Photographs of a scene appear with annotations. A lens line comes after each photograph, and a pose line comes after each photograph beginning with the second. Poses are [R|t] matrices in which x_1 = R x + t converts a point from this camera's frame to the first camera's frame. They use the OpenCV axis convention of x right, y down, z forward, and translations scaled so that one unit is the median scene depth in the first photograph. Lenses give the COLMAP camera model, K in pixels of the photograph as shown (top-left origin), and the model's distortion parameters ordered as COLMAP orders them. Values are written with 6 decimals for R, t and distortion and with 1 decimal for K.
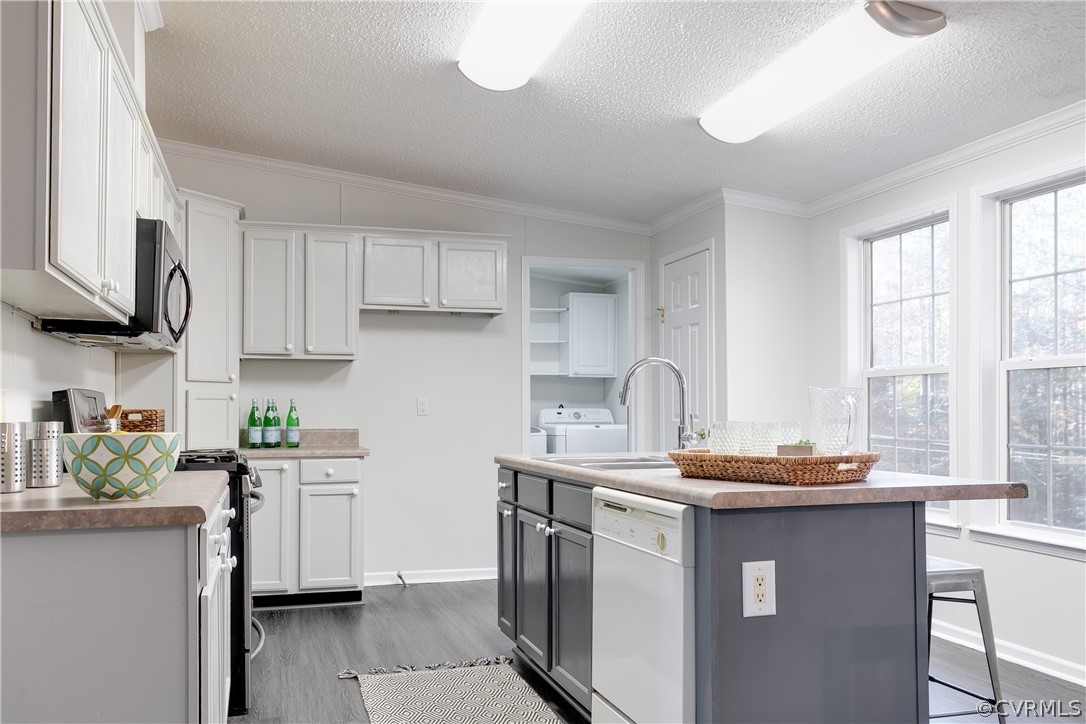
lens RADIAL K [[851.4, 0, 489.0], [0, 851.4, 409.3], [0, 0, 1]] dist [0.003718, 0.000252]
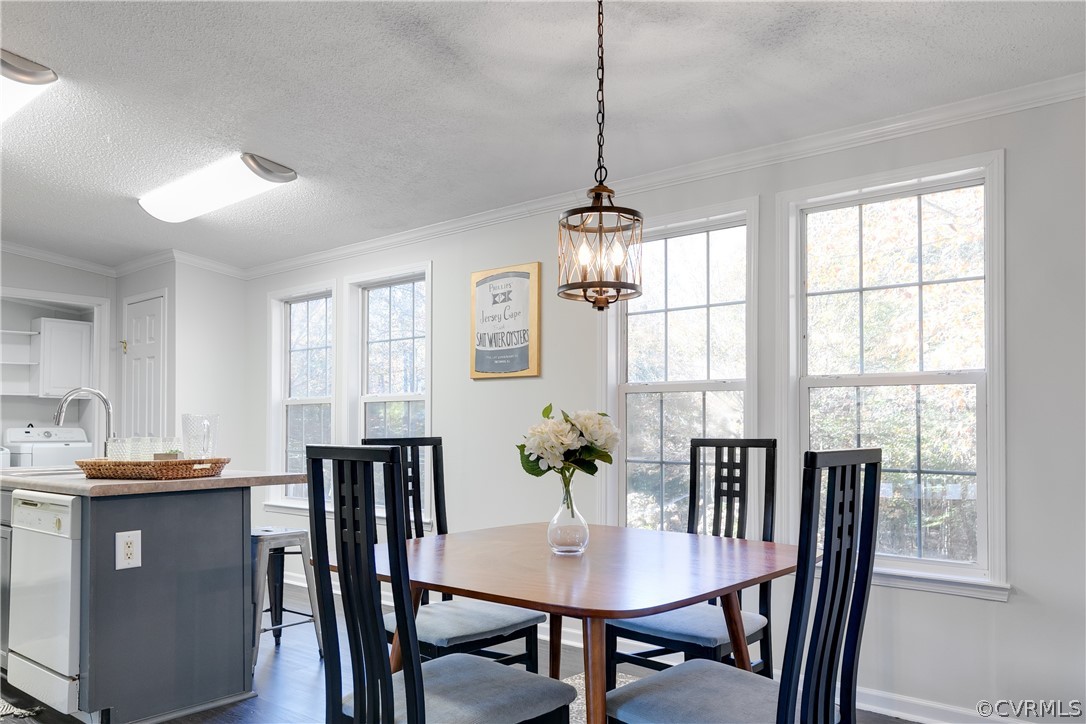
lens RADIAL K [[807.2, 0, 542.7], [0, 807.2, 400.7], [0, 0, 1]] dist [-0.003252, -0.002979]
pose [[0.814964, 0.019699, 0.579177, 0.039284], [0.000110, 0.999417, -0.034146, -0.000539], [-0.579512, 0.027892, 0.814486, -0.261682]]
